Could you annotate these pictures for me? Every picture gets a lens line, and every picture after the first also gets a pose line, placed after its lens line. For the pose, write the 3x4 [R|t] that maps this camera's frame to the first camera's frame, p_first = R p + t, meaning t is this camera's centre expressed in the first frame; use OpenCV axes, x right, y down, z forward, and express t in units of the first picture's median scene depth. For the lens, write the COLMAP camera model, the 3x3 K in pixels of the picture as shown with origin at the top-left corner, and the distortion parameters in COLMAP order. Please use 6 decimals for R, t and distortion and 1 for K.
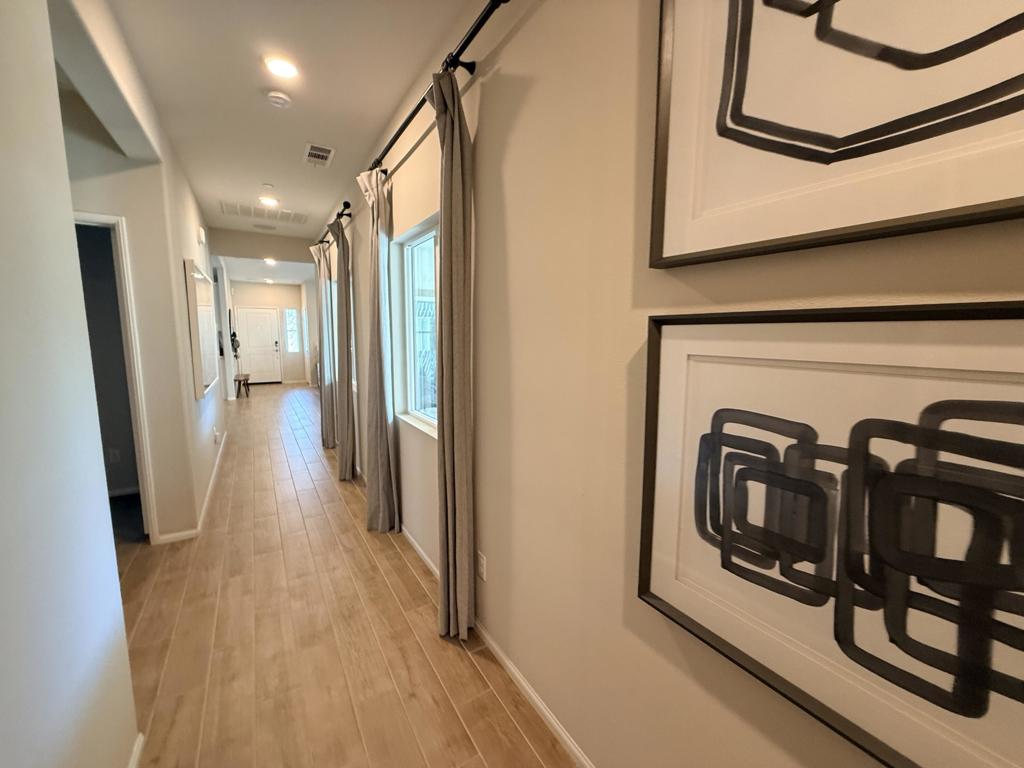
lens RADIAL K [[411.2, 0, 514.0], [0, 411.2, 380.9], [0, 0, 1]] dist [-0.000517, 0.000011]
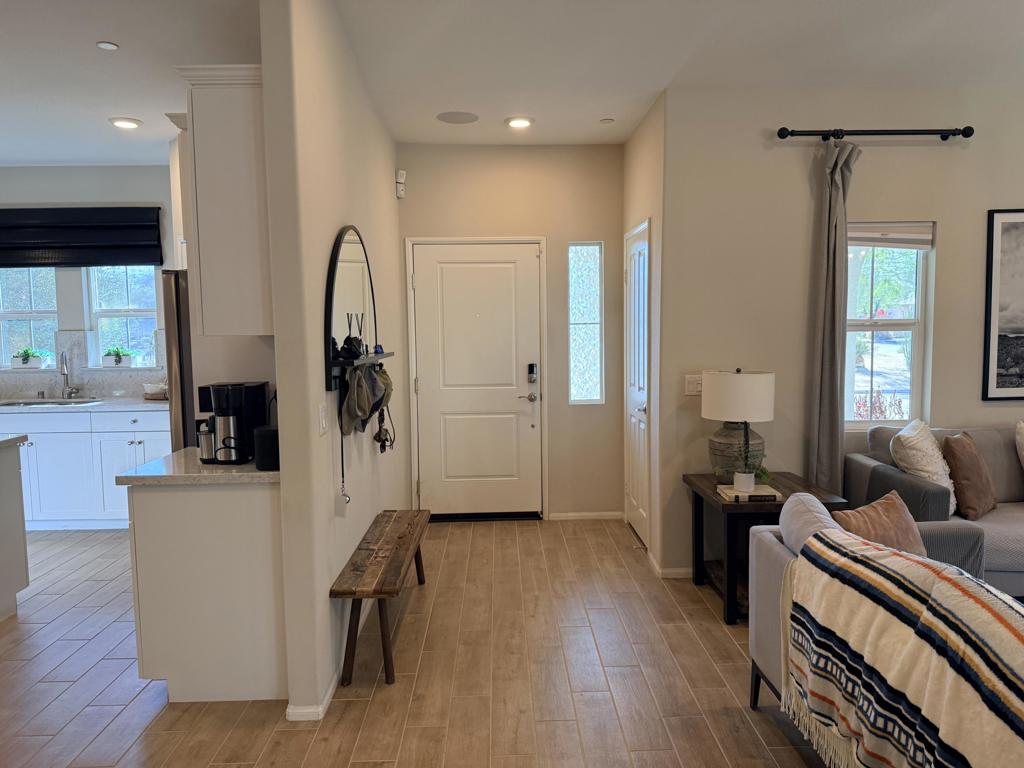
lens RADIAL K [[725.6, 0, 514.6], [0, 725.6, 385.2], [0, 0, 1]] dist [0.033391, -0.038557]
pose [[0.859384, 0.036656, -0.510015, -0.361899], [-0.047221, 0.998854, -0.007779, -0.080449], [0.509145, 0.030768, 0.860130, 0.615836]]
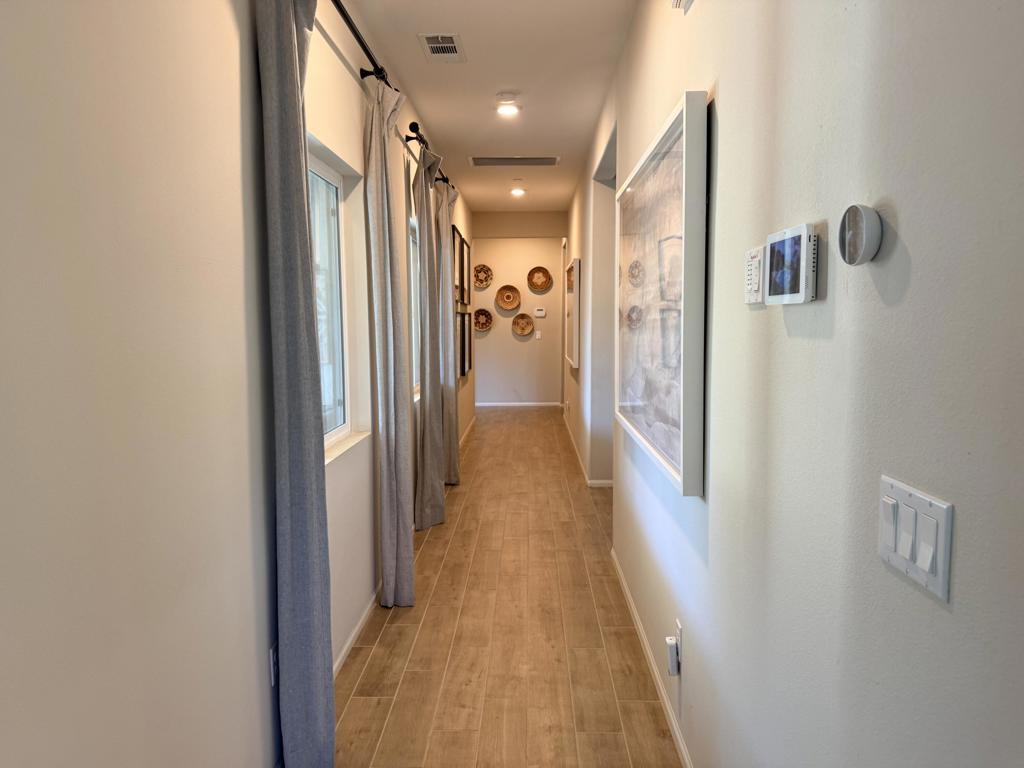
lens RADIAL K [[725.6, 0, 512.4], [0, 725.6, 385.8], [0, 0, 1]] dist [0.033391, -0.038557]
pose [[-0.832792, -0.043144, 0.551902, -1.369915], [0.068929, 0.981118, 0.180708, -0.233911], [-0.549277, 0.188535, -0.814094, 2.199825]]
